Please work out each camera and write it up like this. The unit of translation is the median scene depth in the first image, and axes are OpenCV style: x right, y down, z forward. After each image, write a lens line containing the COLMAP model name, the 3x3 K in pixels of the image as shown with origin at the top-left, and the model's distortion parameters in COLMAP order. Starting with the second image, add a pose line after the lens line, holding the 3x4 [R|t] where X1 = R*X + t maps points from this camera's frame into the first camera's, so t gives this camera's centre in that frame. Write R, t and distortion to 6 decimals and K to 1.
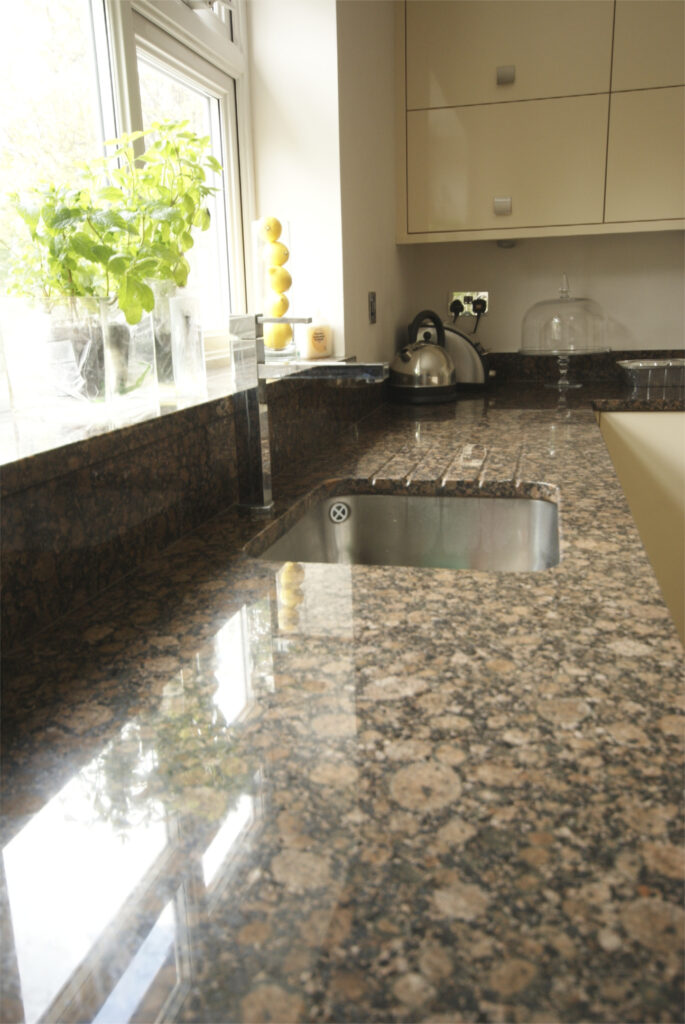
lens RADIAL K [[857.6, 0, 342.2], [0, 857.6, 513.0], [0, 0, 1]] dist [0.028584, 0.002309]
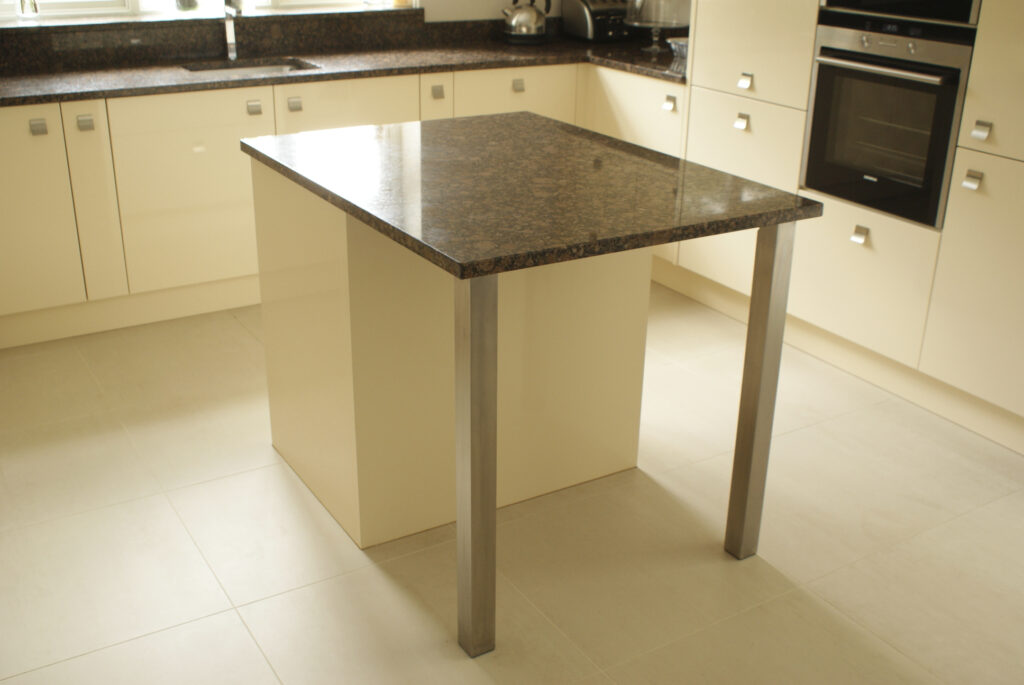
lens RADIAL K [[1078.2, 0, 514.2], [0, 1078.2, 339.2], [0, 0, 1]] dist [0.008622, 0.000000]
pose [[0.707170, 0.312842, -0.634066, 1.522866], [-0.209847, 0.949244, 0.234307, -0.076868], [0.675185, -0.032638, 0.736926, -0.480741]]
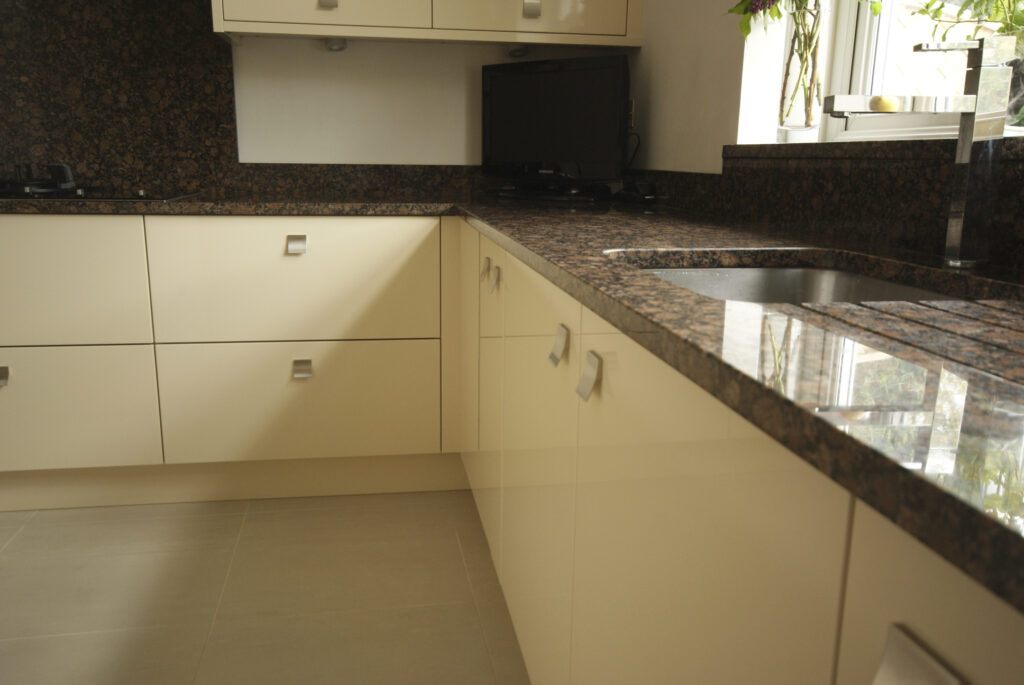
lens RADIAL K [[857.6, 0, 511.6], [0, 857.6, 345.3], [0, 0, 1]] dist [0.028584, 0.002309]
pose [[-0.920350, 0.101676, -0.377647, 0.341458], [-0.082313, 0.893626, 0.441199, -0.145996], [0.382335, 0.437143, -0.814080, 0.800398]]
